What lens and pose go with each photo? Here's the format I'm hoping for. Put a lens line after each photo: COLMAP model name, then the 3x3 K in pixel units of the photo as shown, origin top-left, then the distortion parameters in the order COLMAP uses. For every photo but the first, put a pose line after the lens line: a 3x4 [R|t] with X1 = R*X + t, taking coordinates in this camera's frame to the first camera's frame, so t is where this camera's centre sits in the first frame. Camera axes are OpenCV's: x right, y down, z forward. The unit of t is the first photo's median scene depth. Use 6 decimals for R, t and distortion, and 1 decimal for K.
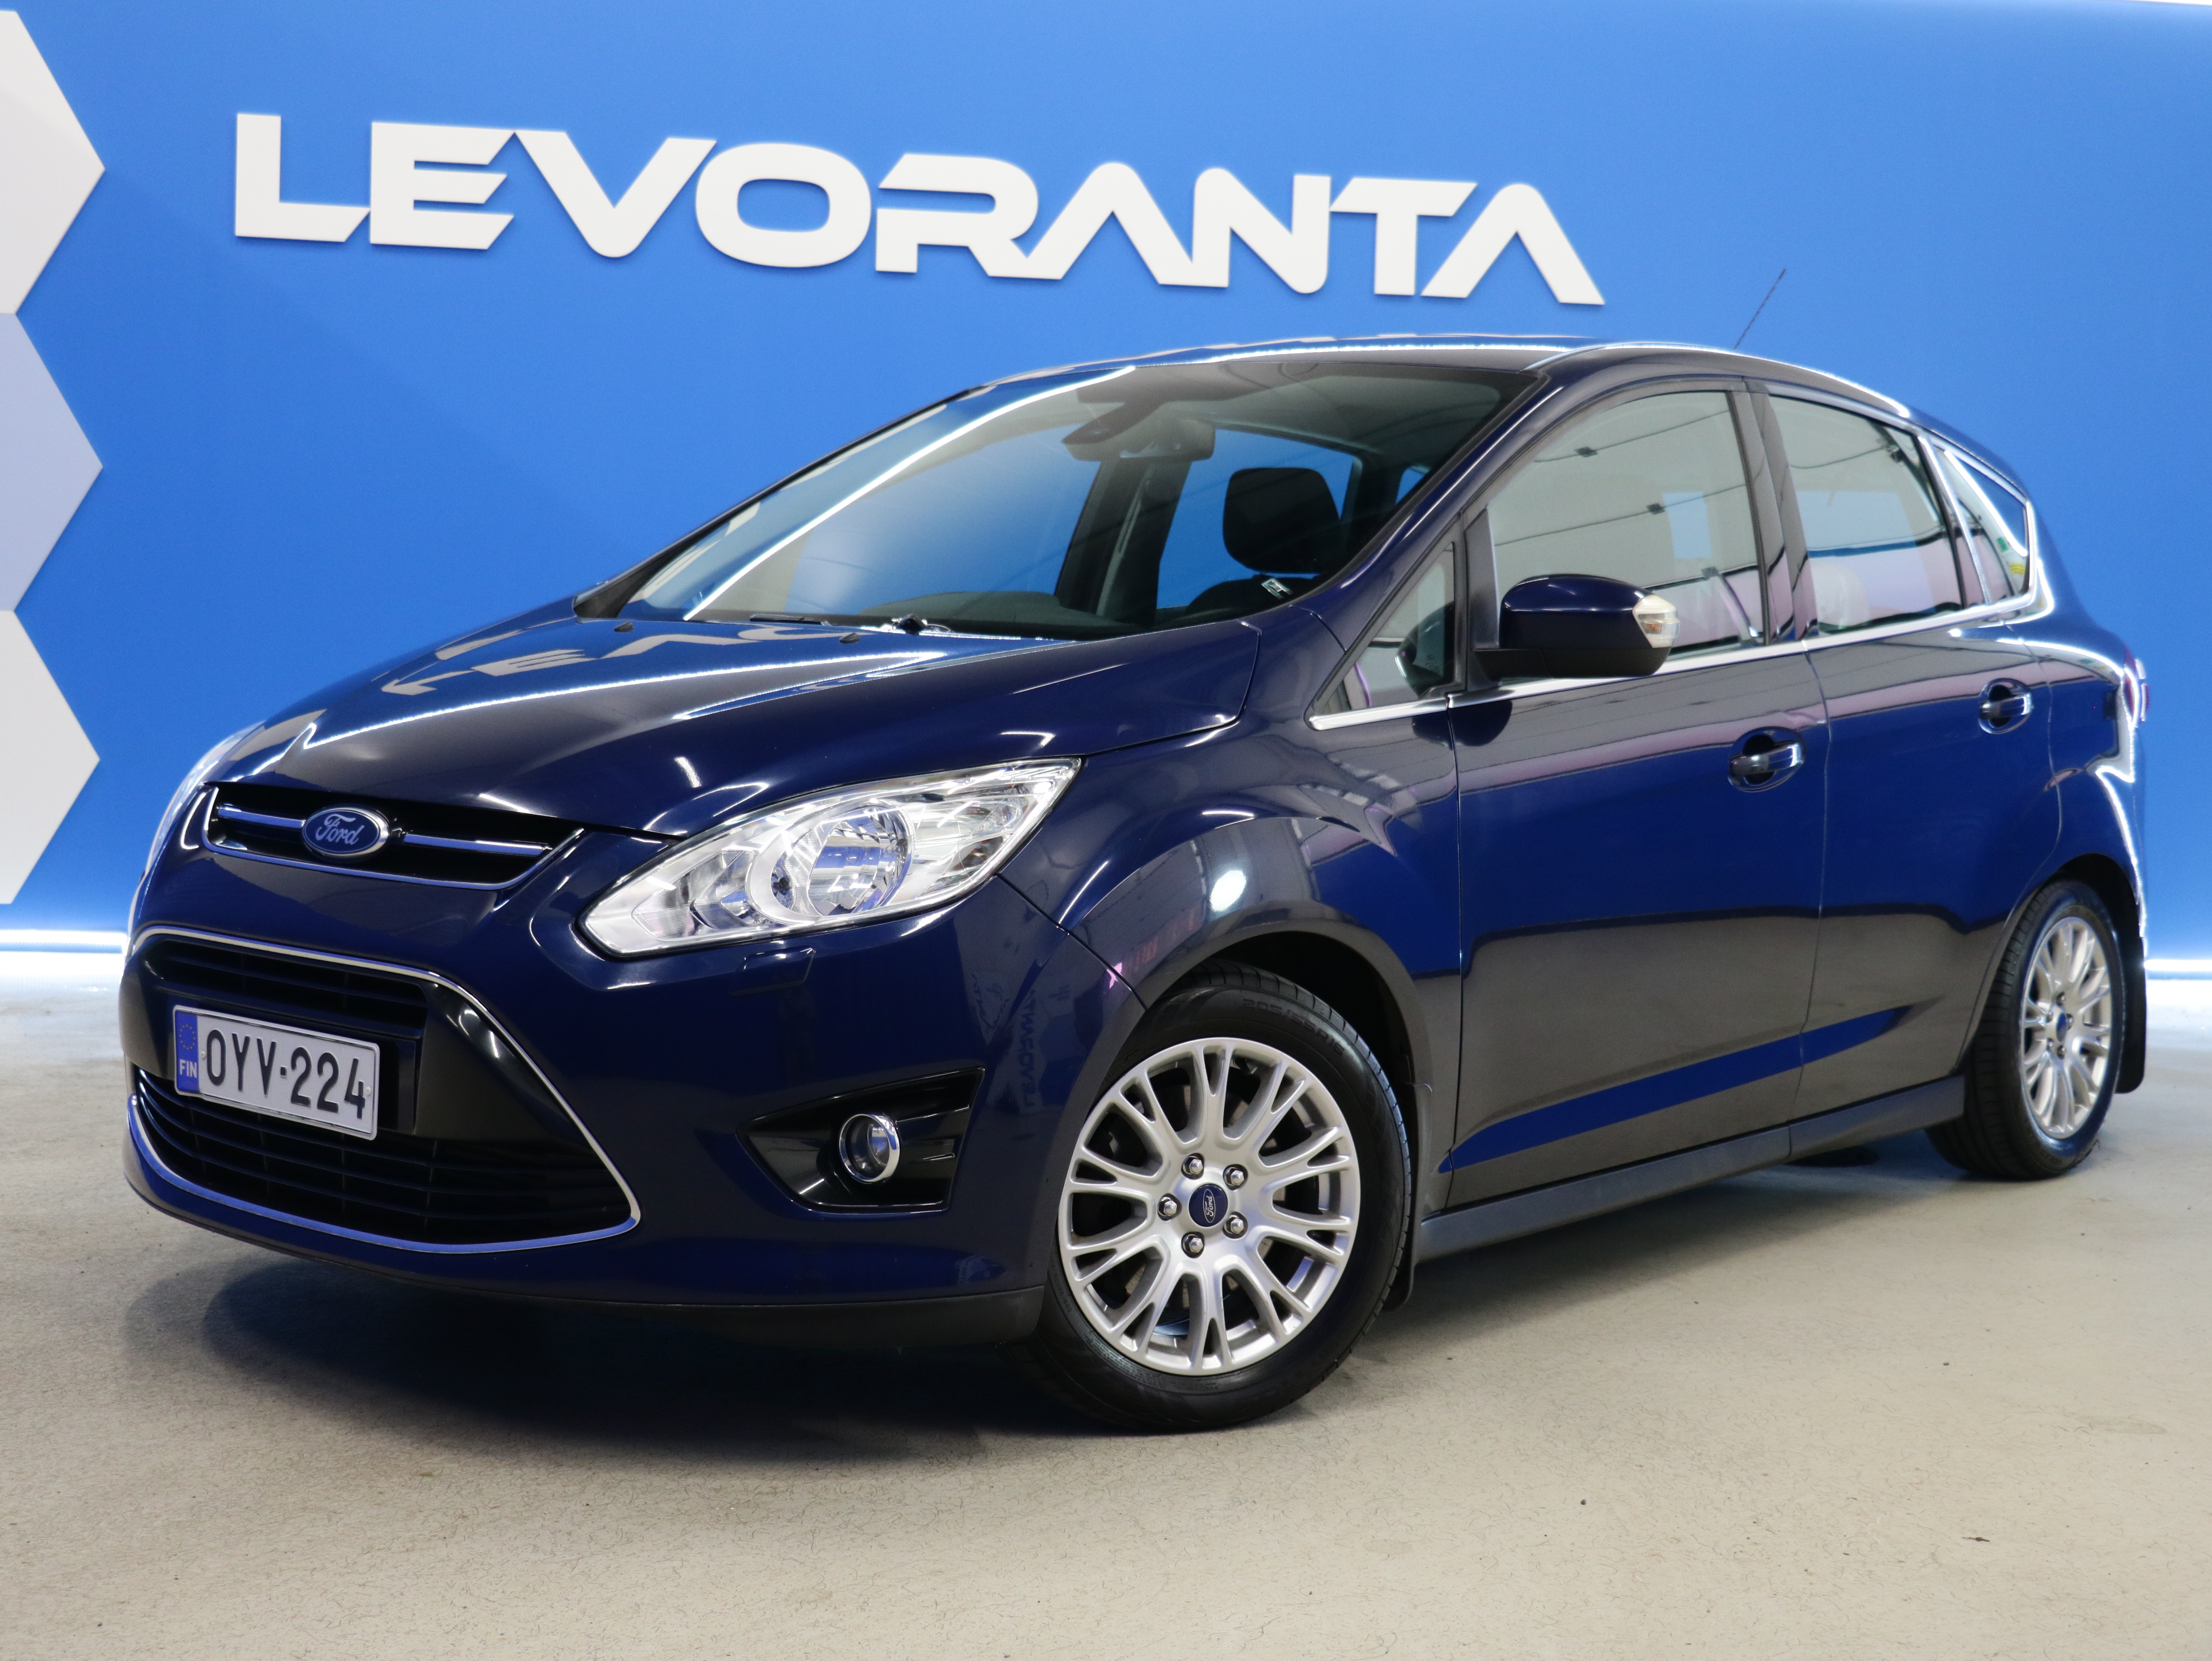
lens RADIAL K [[3000.0, 0, 1074.9], [0, 3000.0, 828.2], [0, 0, 1]] dist [-0.007600, -0.018778]
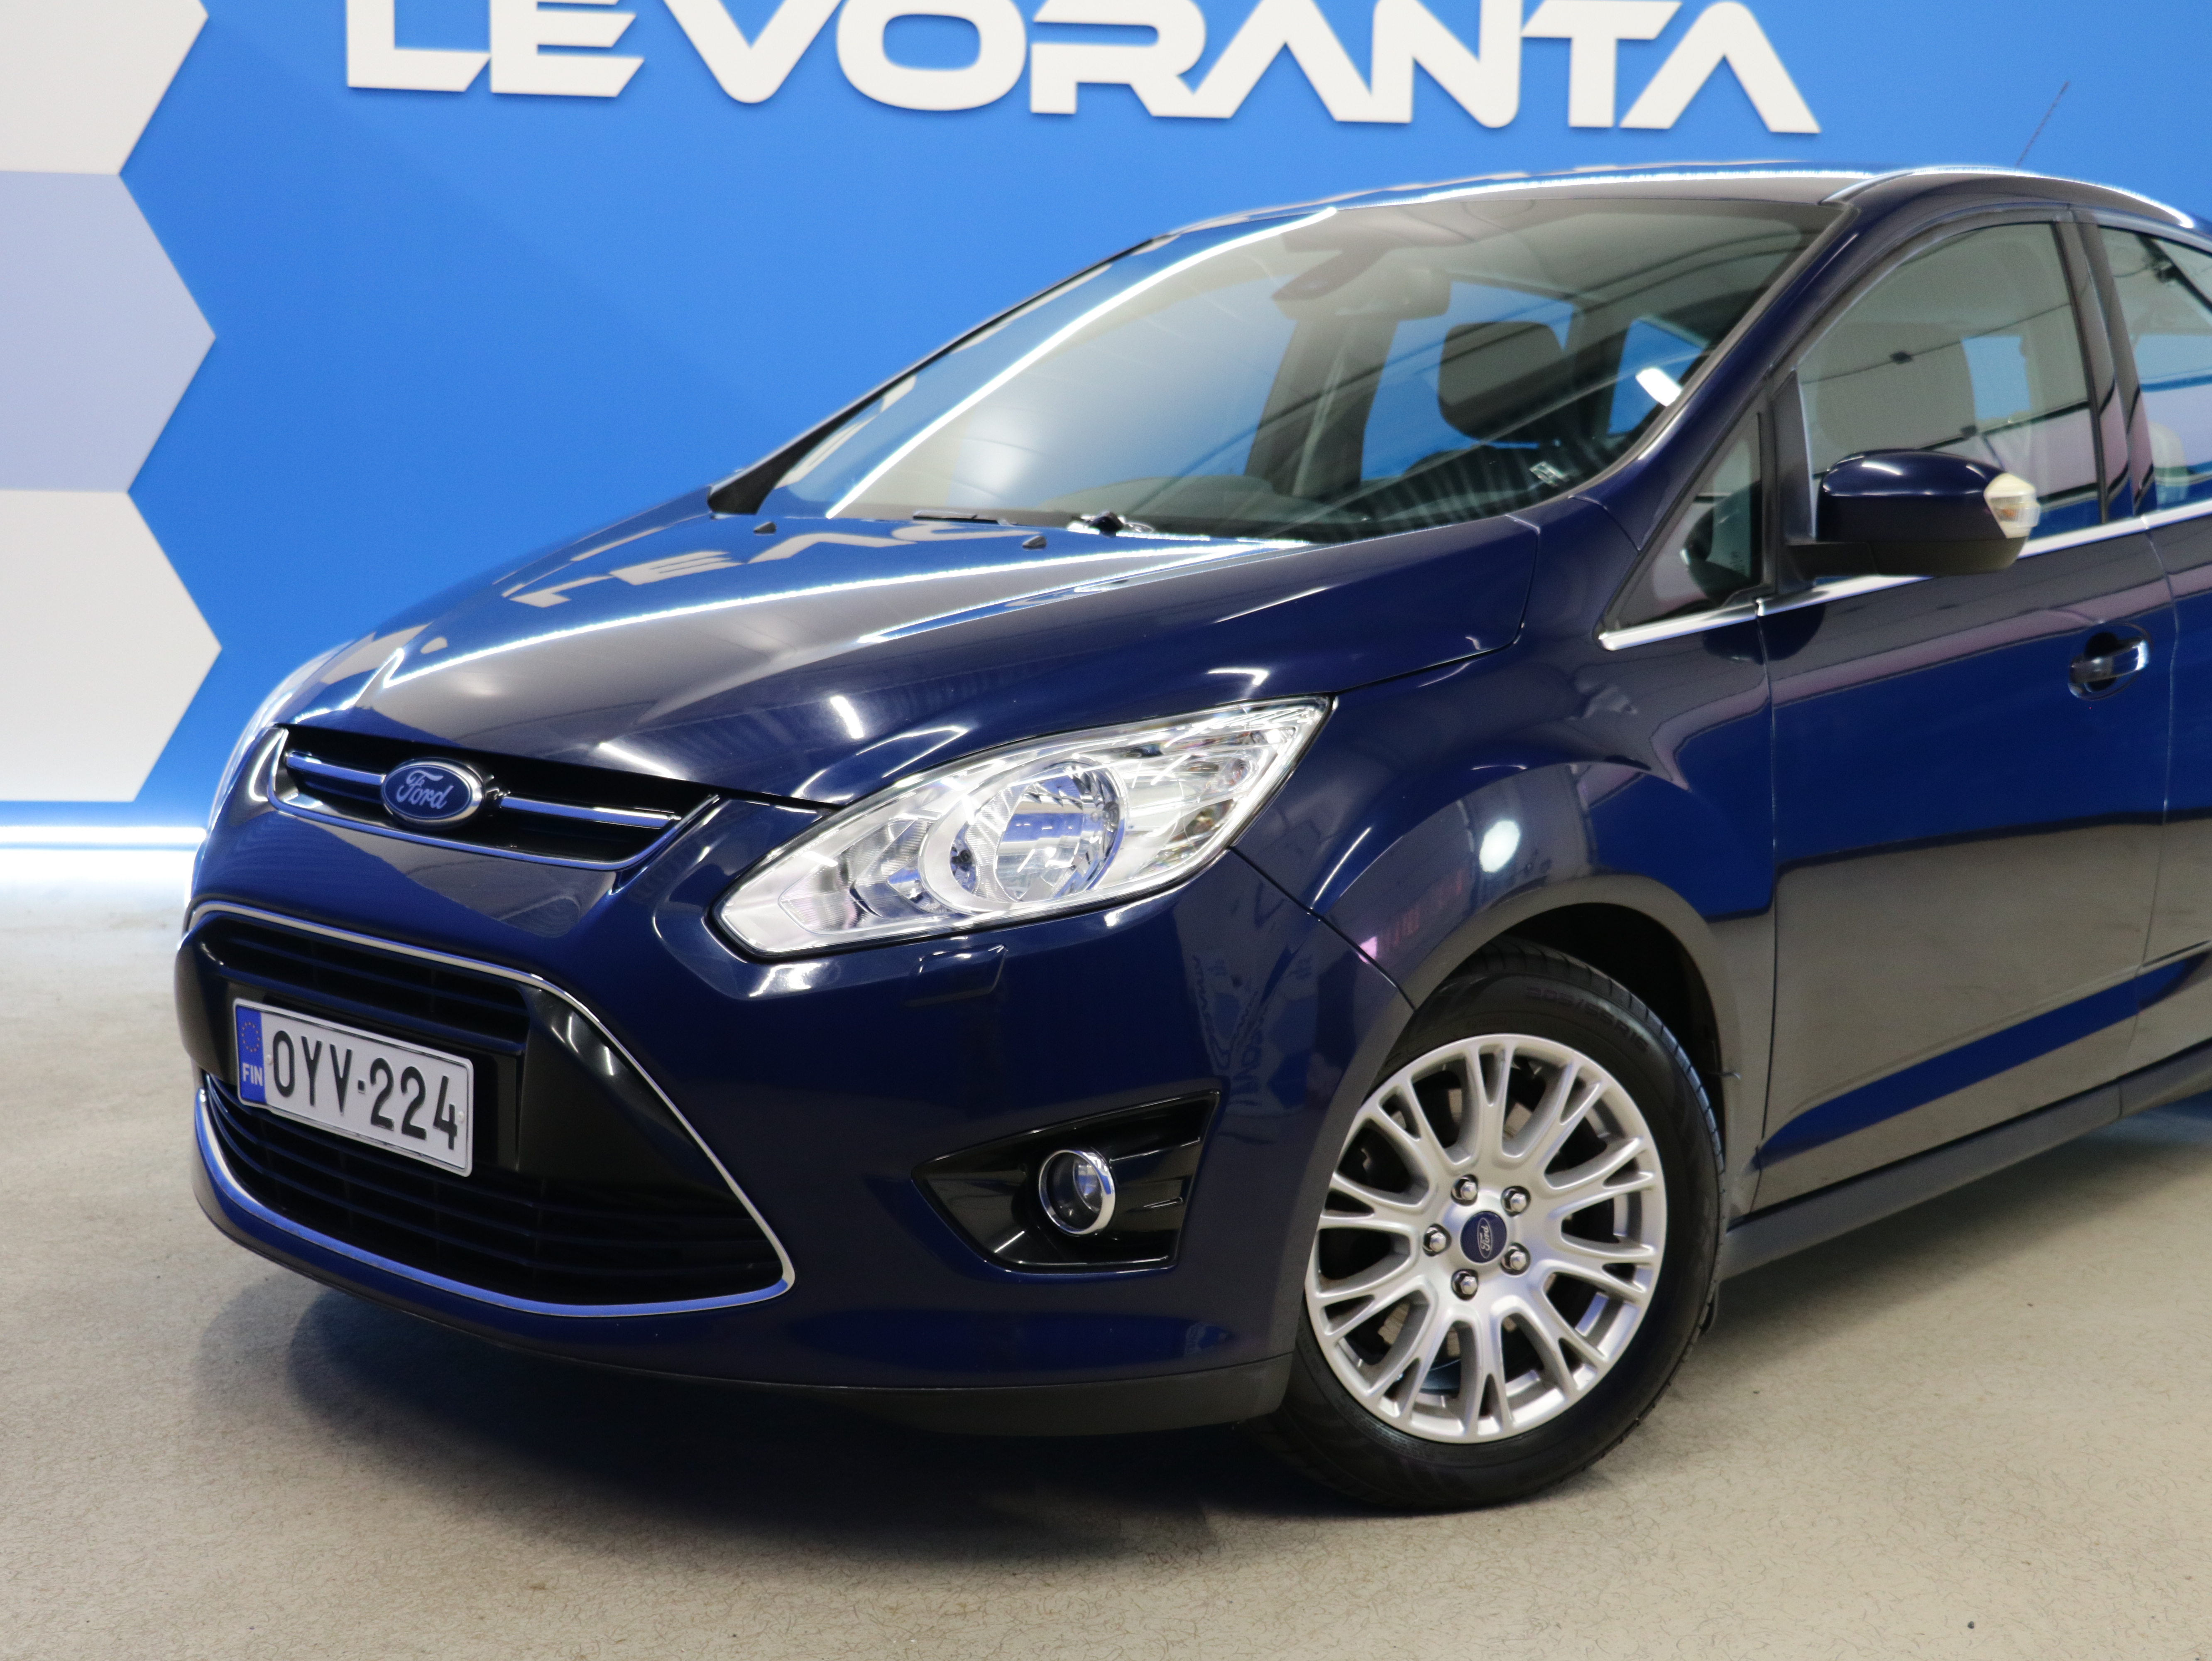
lens RADIAL K [[2876.6, 0, 1064.2], [0, 2876.6, 818.4], [0, 0, 1]] dist [0.029144, -0.027989]
pose [[0.998728, -0.008066, -0.049782, -0.029833], [0.010686, 0.998559, 0.052598, -0.030975], [0.049286, -0.053063, 0.997374, 0.215681]]
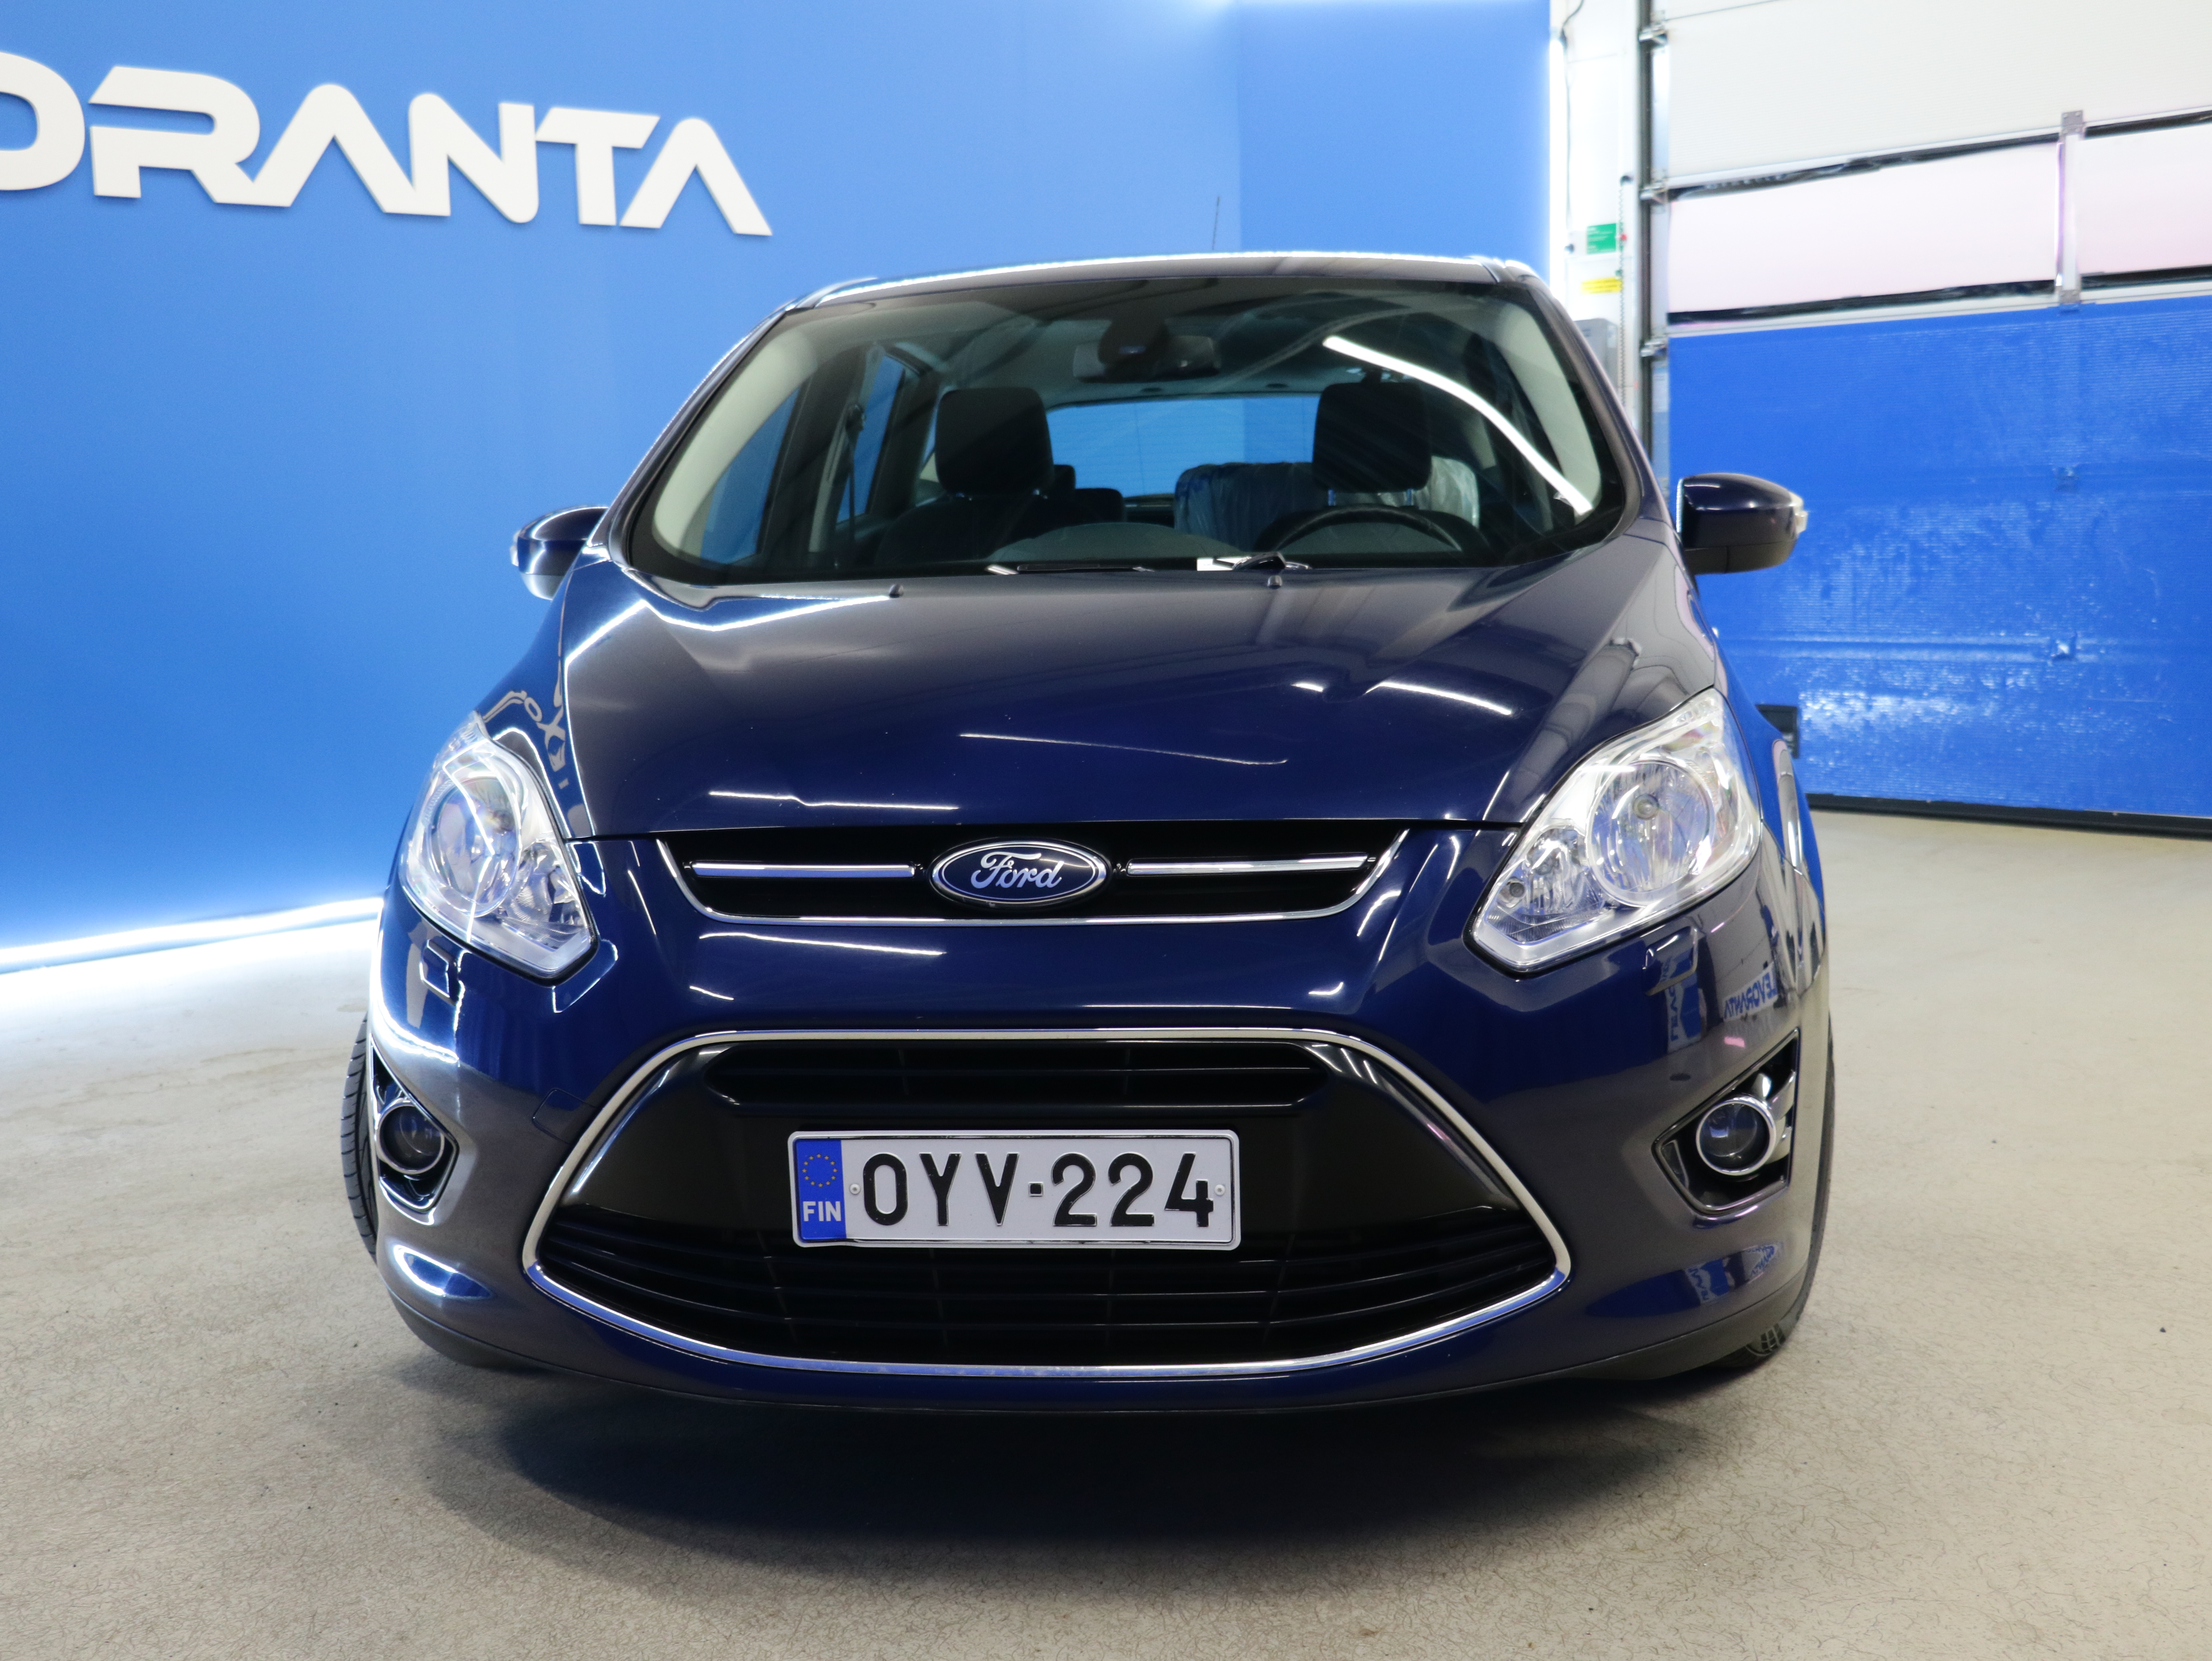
lens RADIAL K [[2525.5, 0, 1106.0], [0, 2525.5, 830.5], [0, 0, 1]] dist [-0.029636, 0.011629]
pose [[0.821364, -0.126695, 0.556155, -0.582649], [0.097697, 0.991860, 0.081665, -0.060591], [-0.561975, -0.012742, 0.827056, 0.436743]]
